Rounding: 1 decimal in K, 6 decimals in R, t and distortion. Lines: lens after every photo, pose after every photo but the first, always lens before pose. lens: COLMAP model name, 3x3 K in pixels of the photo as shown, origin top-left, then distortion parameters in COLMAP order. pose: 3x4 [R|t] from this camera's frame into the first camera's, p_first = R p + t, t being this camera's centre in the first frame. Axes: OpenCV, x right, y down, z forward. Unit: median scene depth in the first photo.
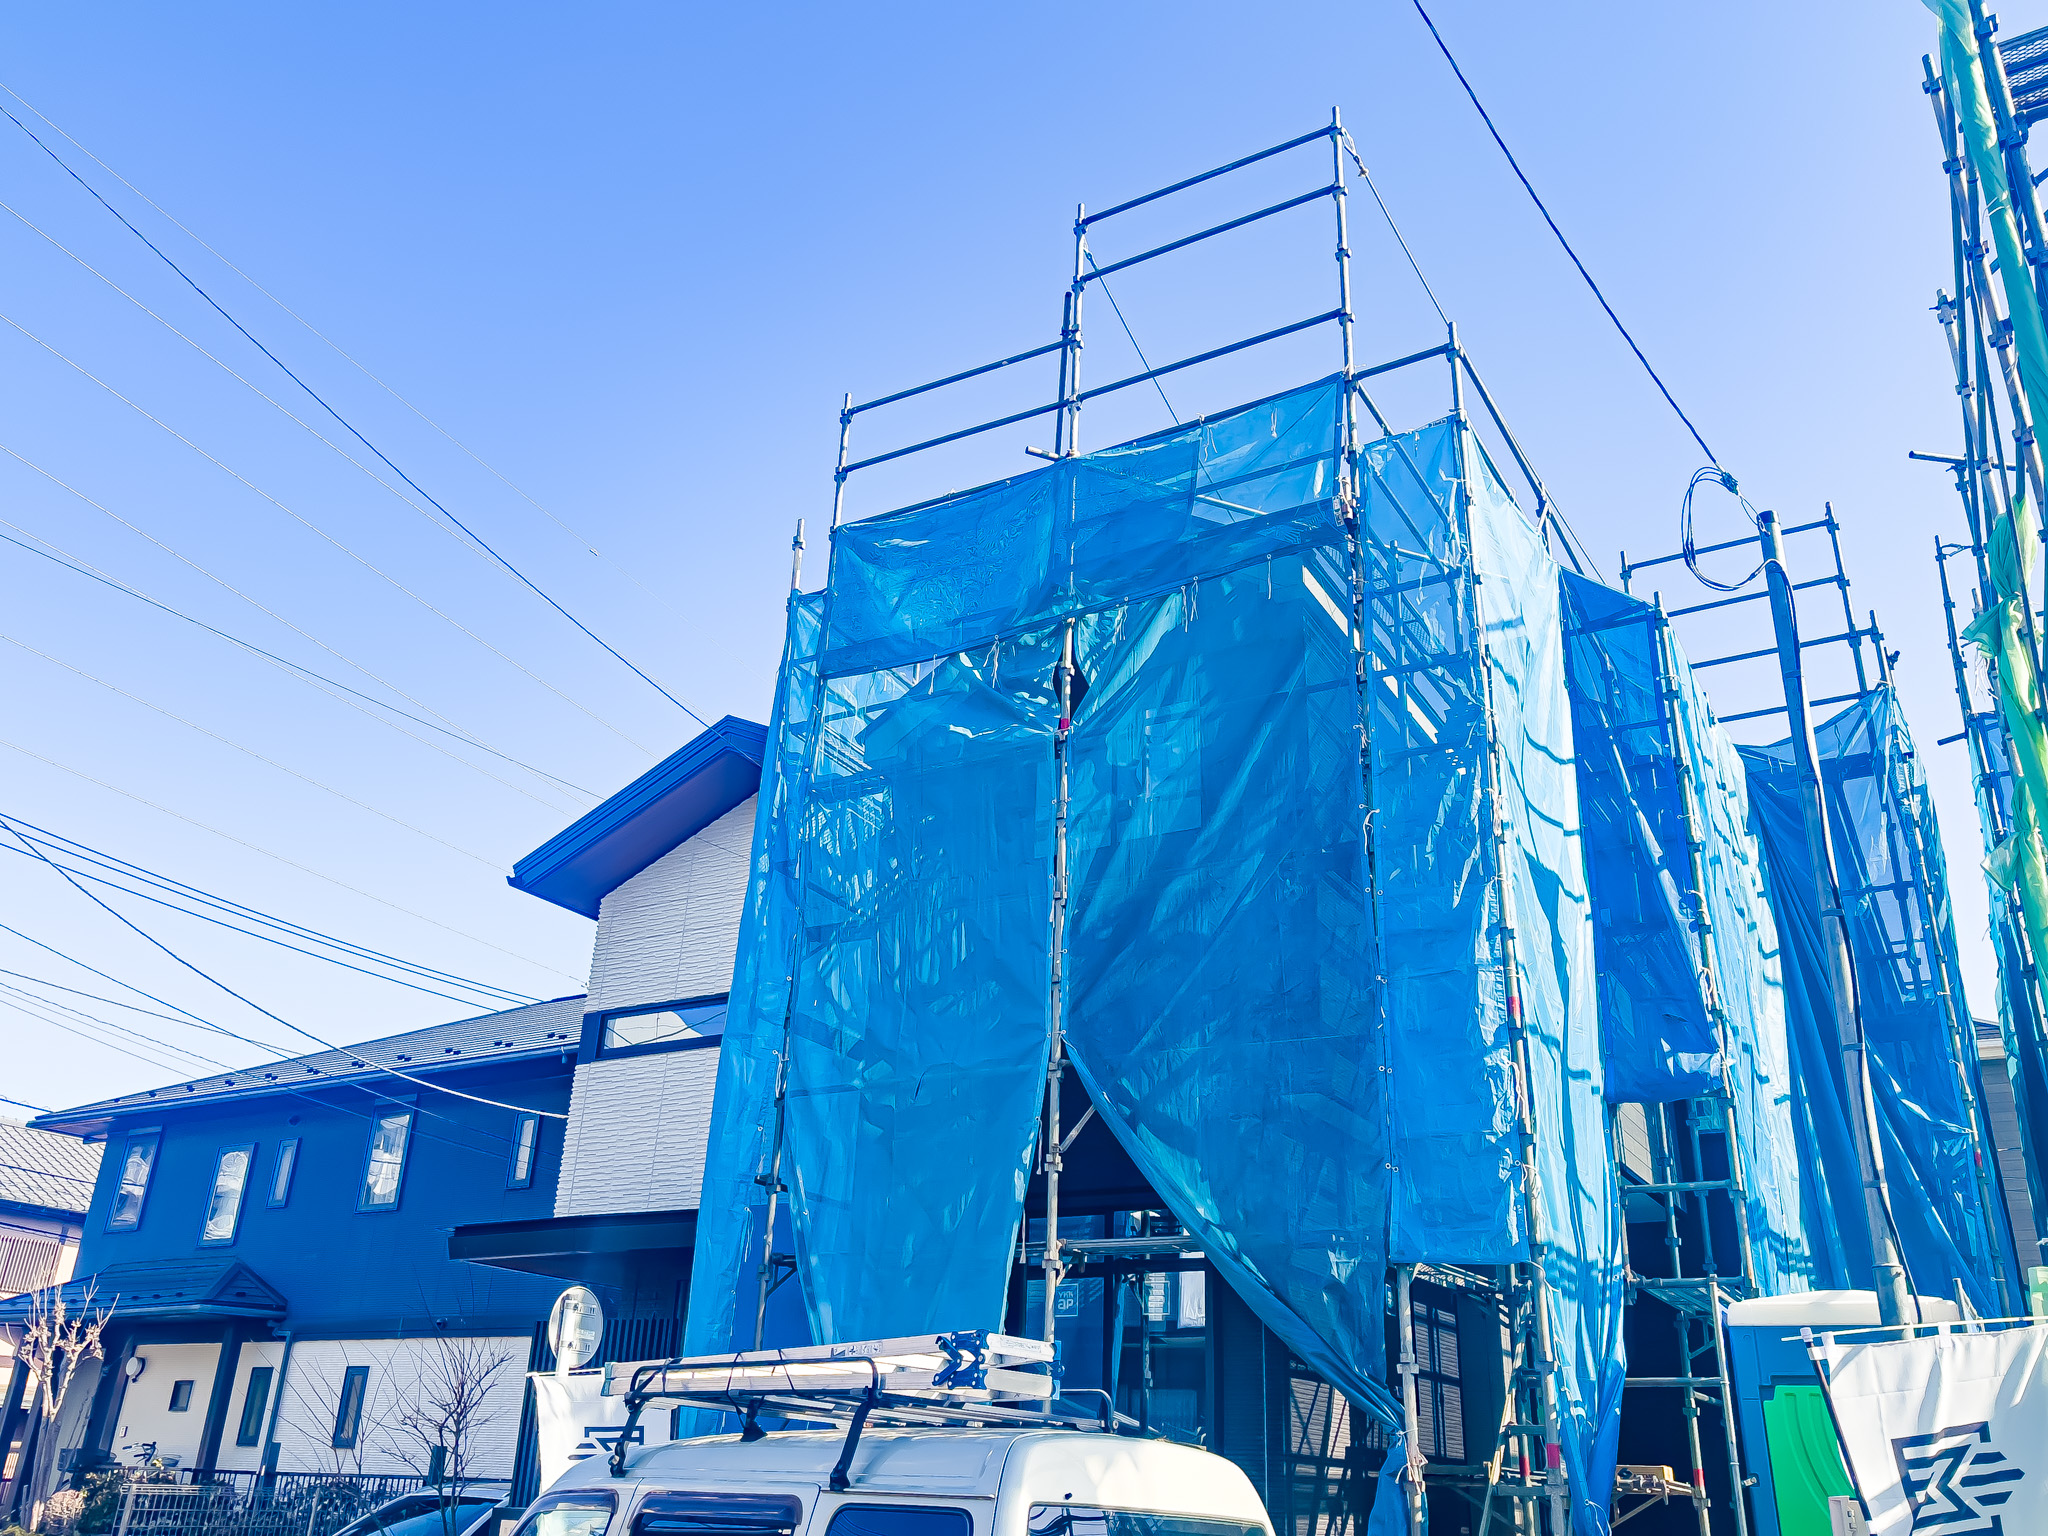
lens RADIAL K [[1648.5, 0, 1028.2], [0, 1648.5, 751.1], [0, 0, 1]] dist [0.007637, -0.026766]
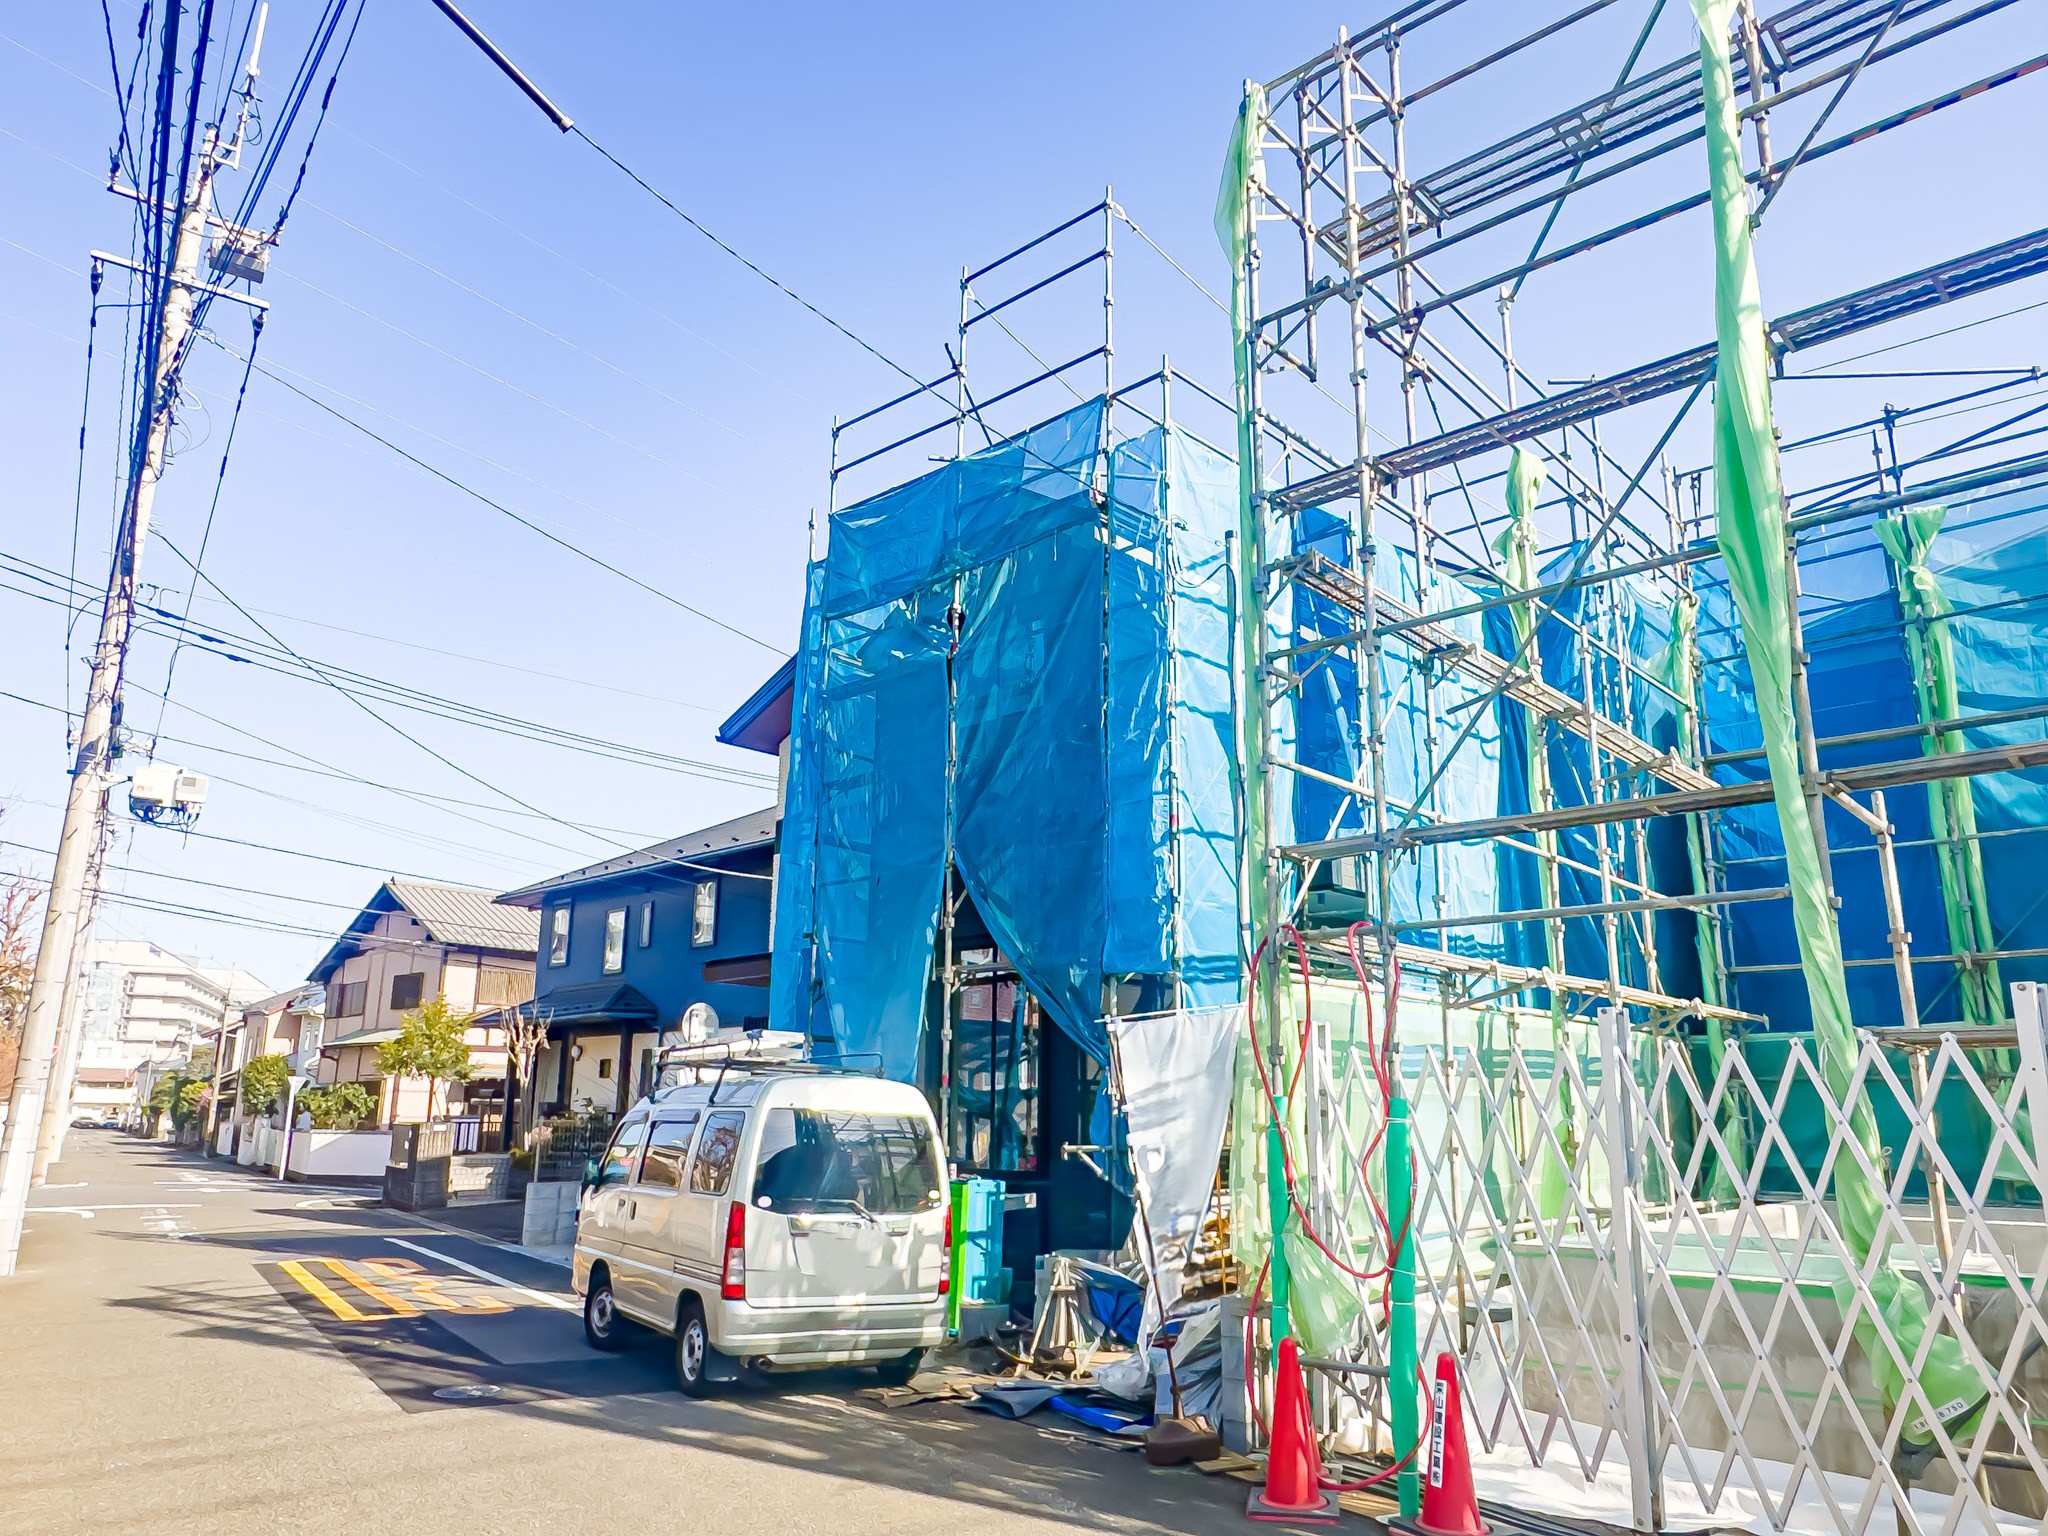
lens RADIAL K [[1378.8, 0, 1037.9], [0, 1378.8, 781.3], [0, 0, 1]] dist [-0.002026, 0.001040]
pose [[0.977771, -0.075847, -0.195475, 0.342794], [0.110151, 0.979080, 0.171080, -0.104907], [0.178410, -0.188809, 0.965671, -0.270902]]
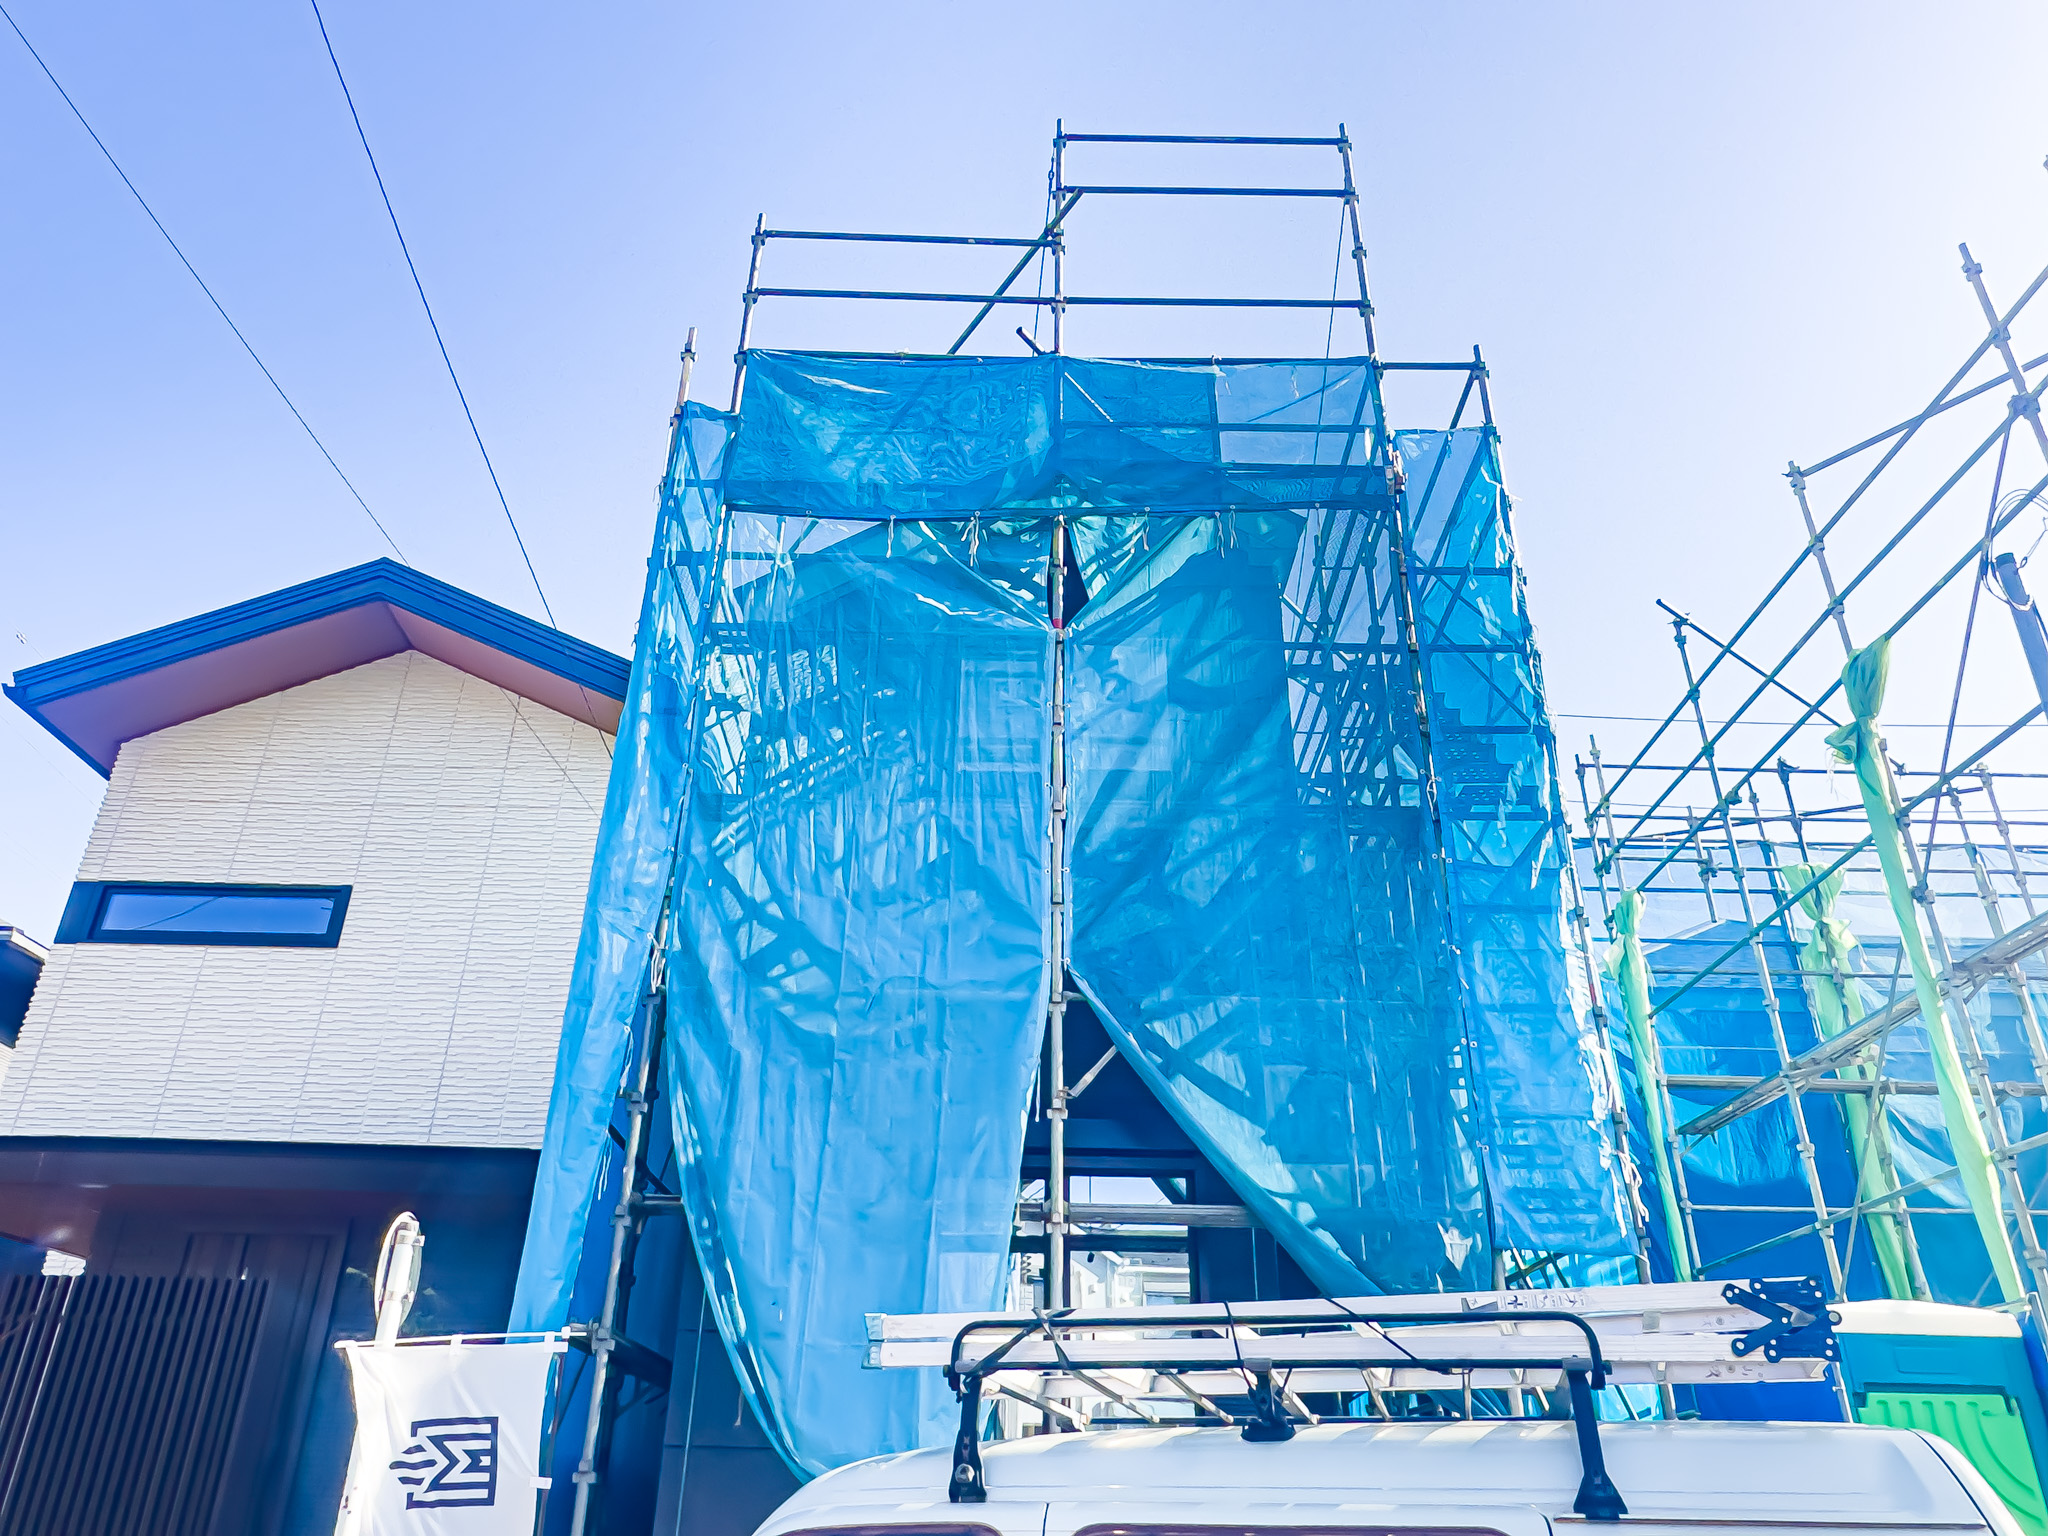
lens RADIAL K [[1448.9, 0, 1010.0], [0, 1448.9, 769.2], [0, 0, 1]] dist [-0.020038, 0.015839]
pose [[0.862694, 0.218849, 0.455921, -0.335799], [-0.197362, 0.975725, -0.094916, 0.137294], [-0.465626, -0.008098, 0.884945, 0.319671]]
